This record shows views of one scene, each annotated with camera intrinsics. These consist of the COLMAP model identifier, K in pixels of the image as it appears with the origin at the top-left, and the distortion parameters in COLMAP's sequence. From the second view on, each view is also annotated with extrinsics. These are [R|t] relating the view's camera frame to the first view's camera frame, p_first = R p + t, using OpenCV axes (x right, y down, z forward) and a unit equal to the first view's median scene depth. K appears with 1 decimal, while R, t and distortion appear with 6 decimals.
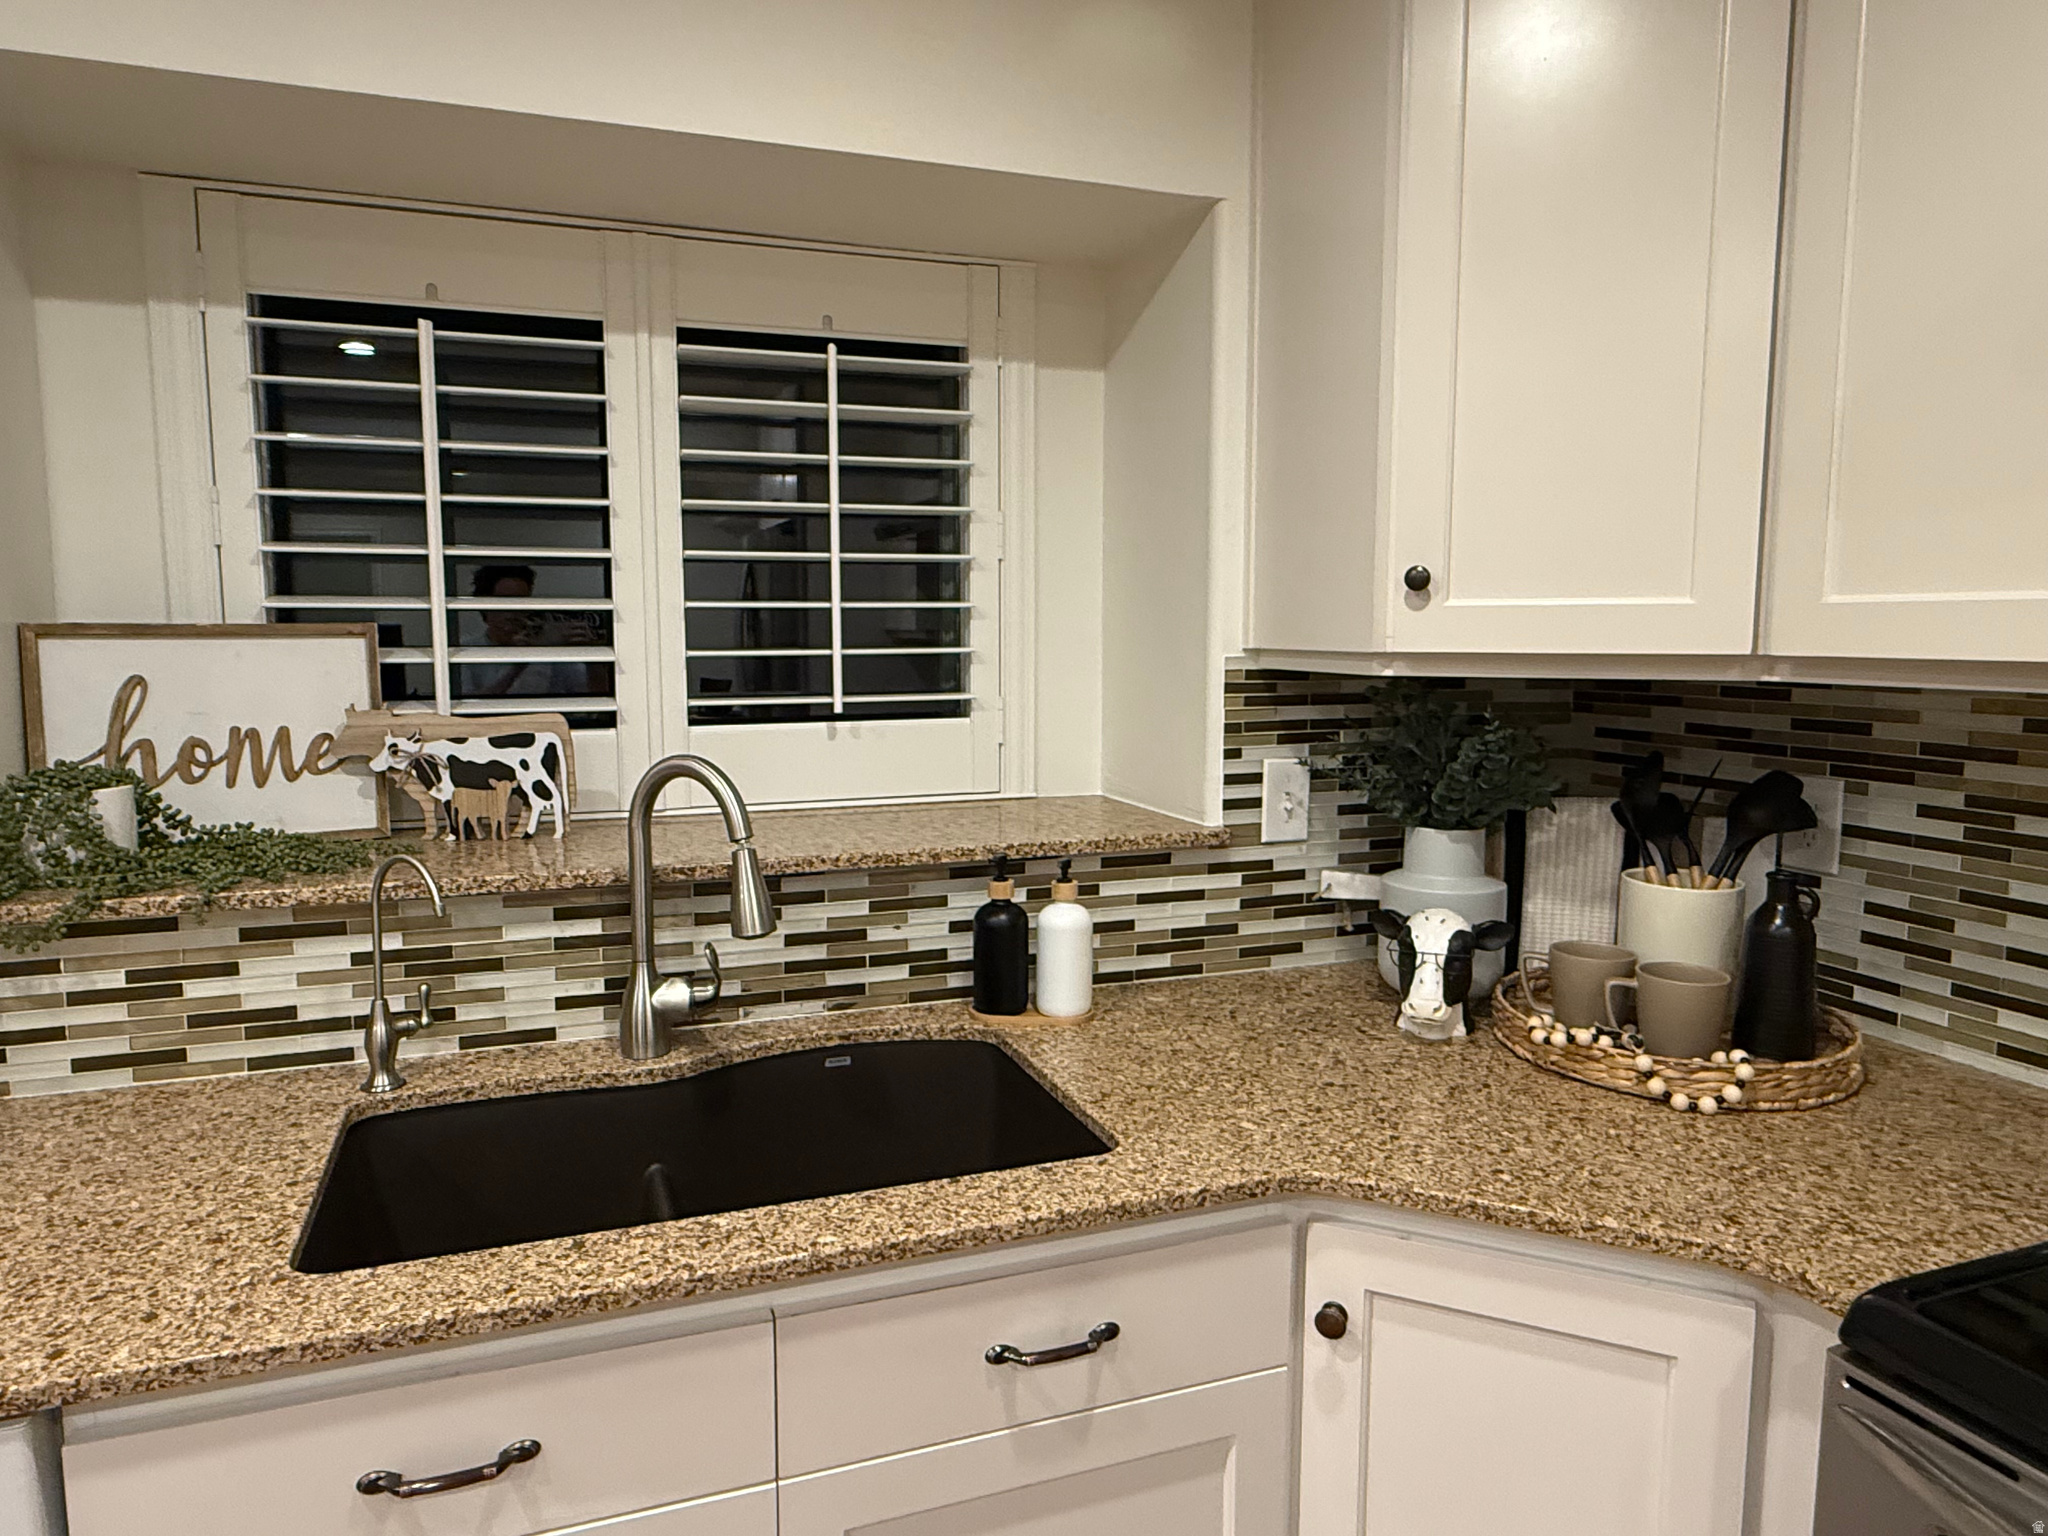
lens RADIAL K [[1285.8, 0, 1005.7], [0, 1285.8, 767.6], [0, 0, 1]] dist [-0.000268, 0.001126]
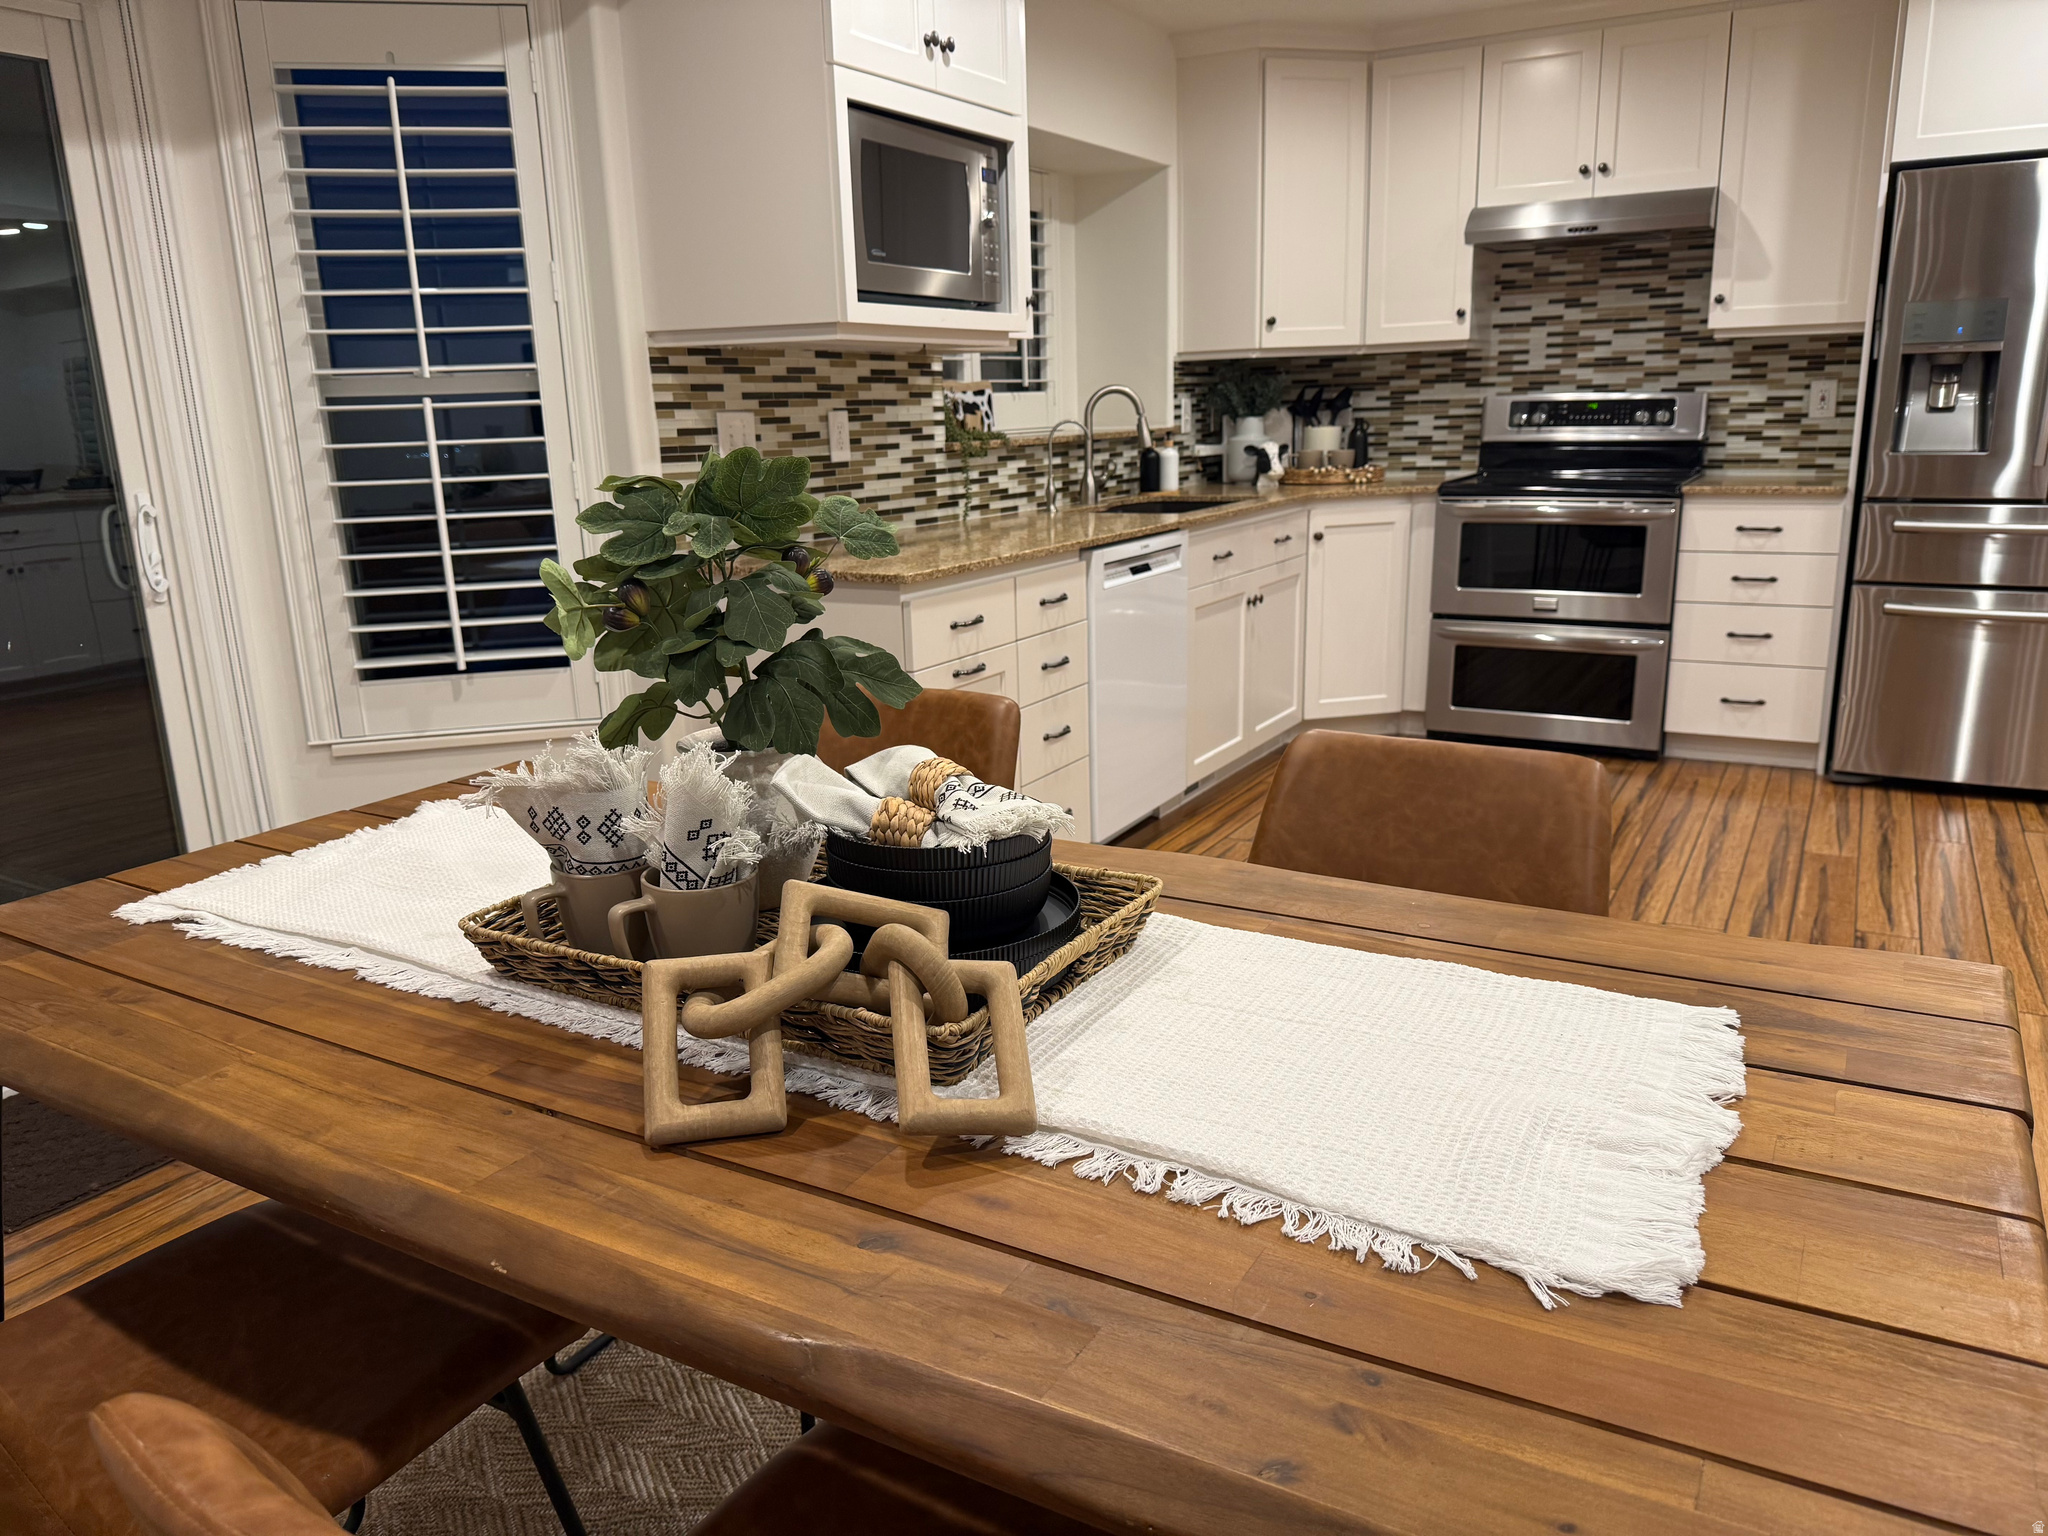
lens RADIAL K [[1450.3, 0, 1034.8], [0, 1450.3, 770.8], [0, 0, 1]] dist [0.195190, -0.428785]
pose [[0.757814, -0.178799, 0.627494, -2.117826], [0.098863, 0.982082, 0.160441, 0.237923], [-0.644937, -0.059548, 0.761912, -1.145145]]
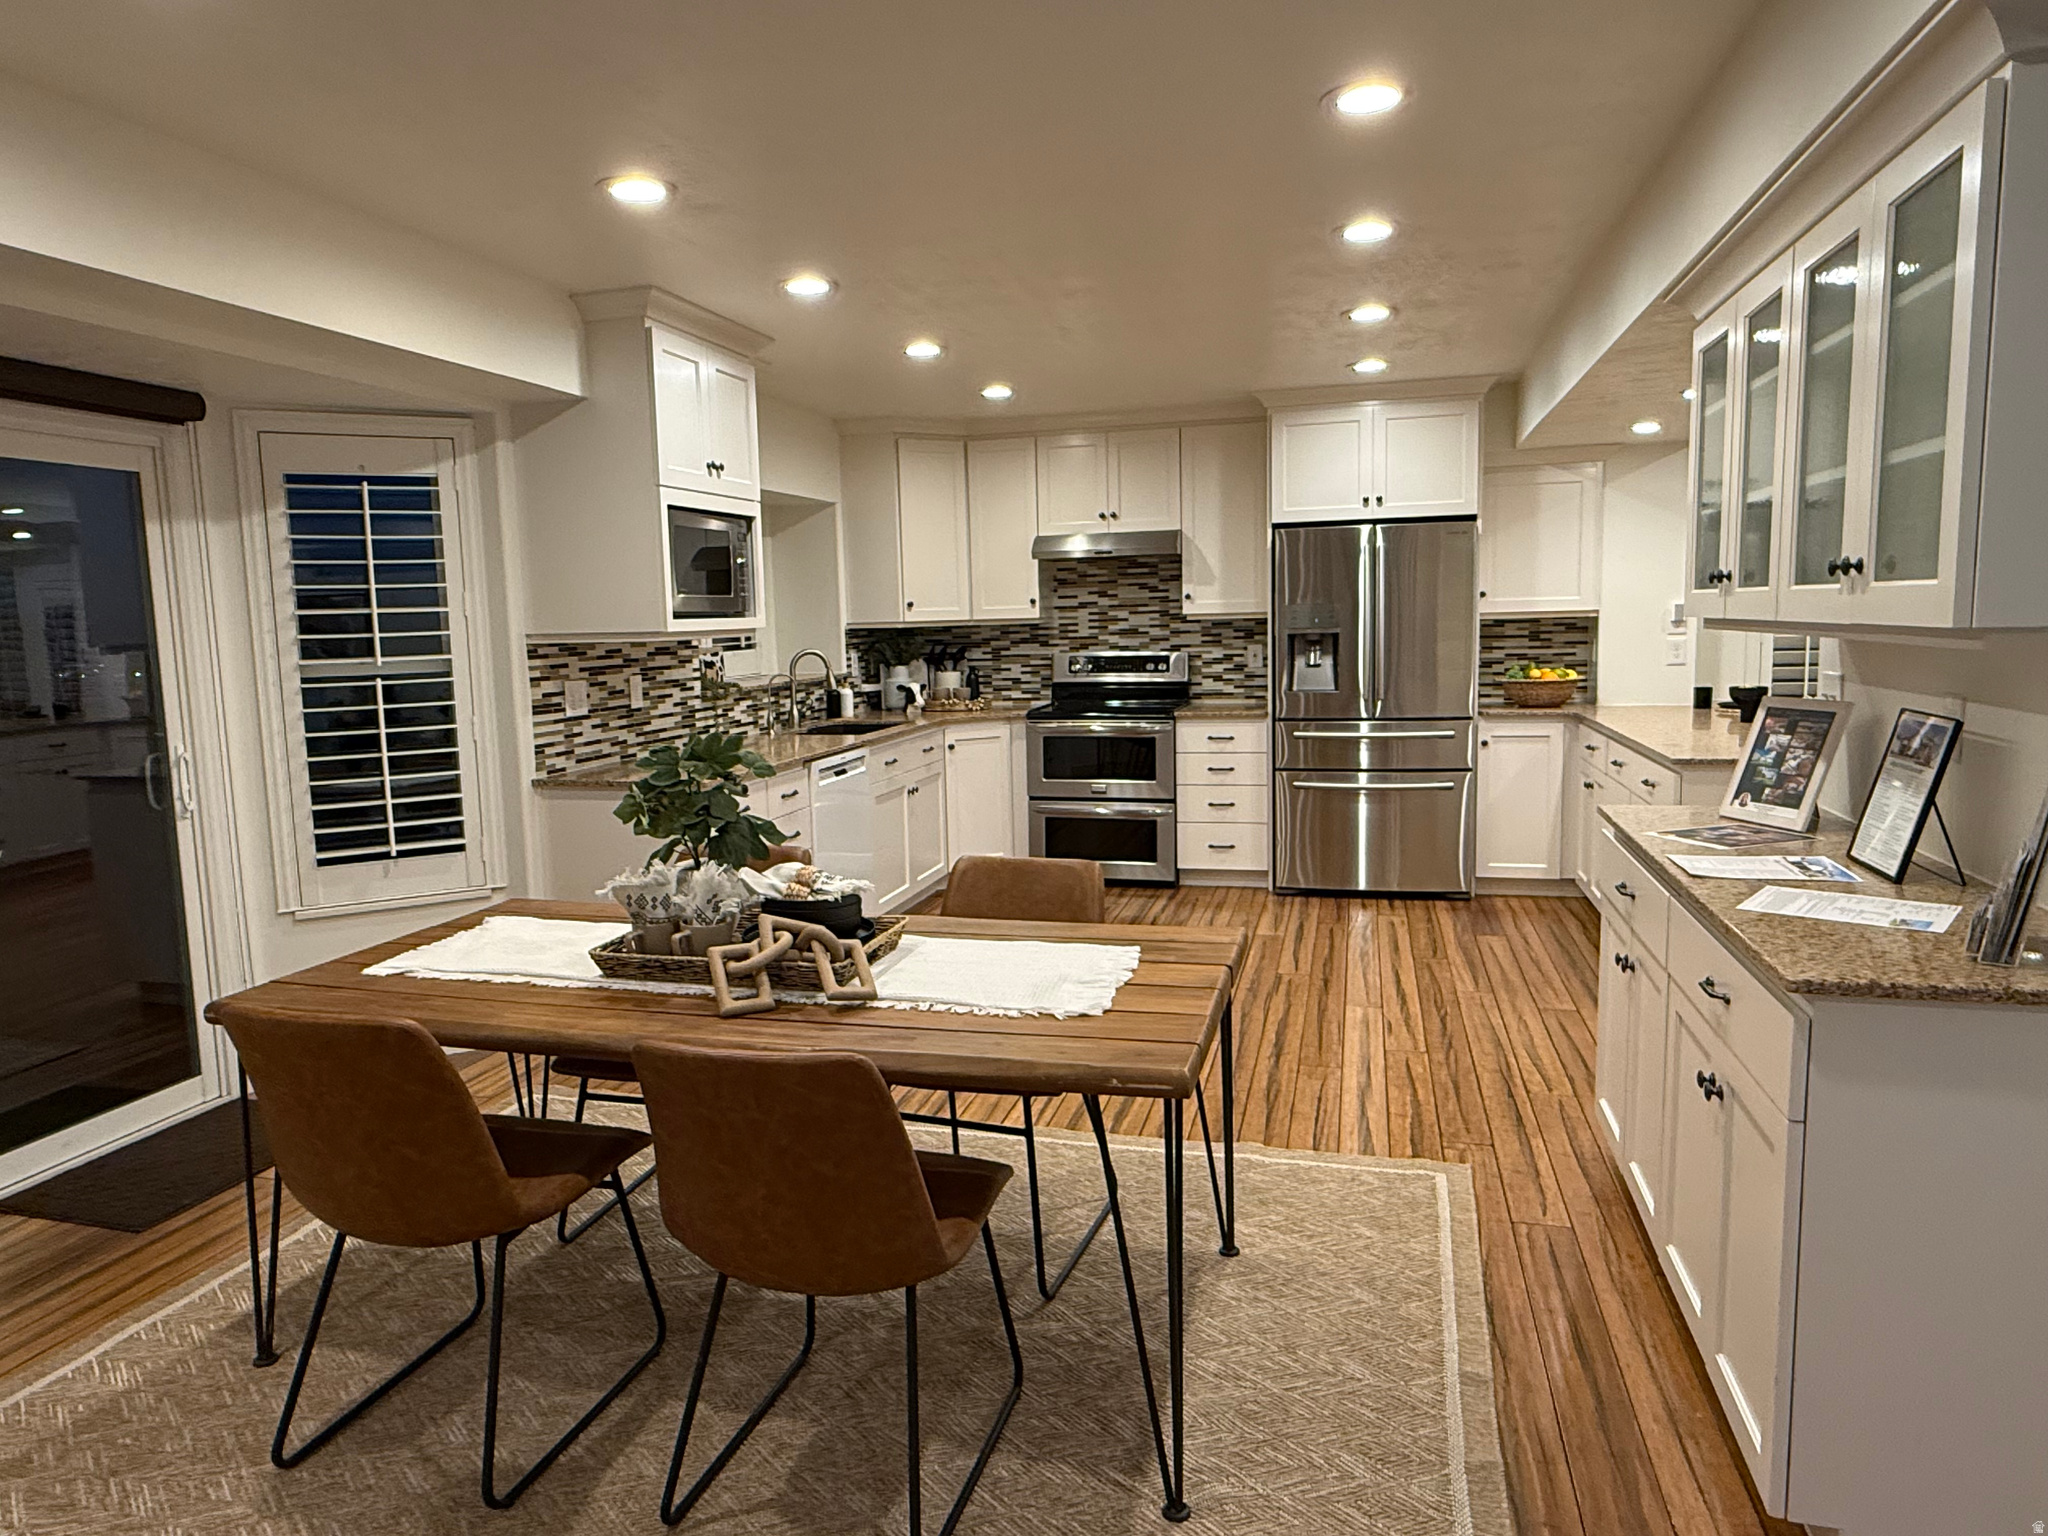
lens RADIAL K [[1297.5, 0, 1024.0], [0, 1297.5, 768.0], [0, 0, 1]] dist [0.005653, 0.005289]
pose [[0.568945, -0.111885, 0.814729, -2.741168], [0.116219, 0.991698, 0.055029, 0.182409], [-0.814122, 0.063378, 0.577225, -1.609061]]
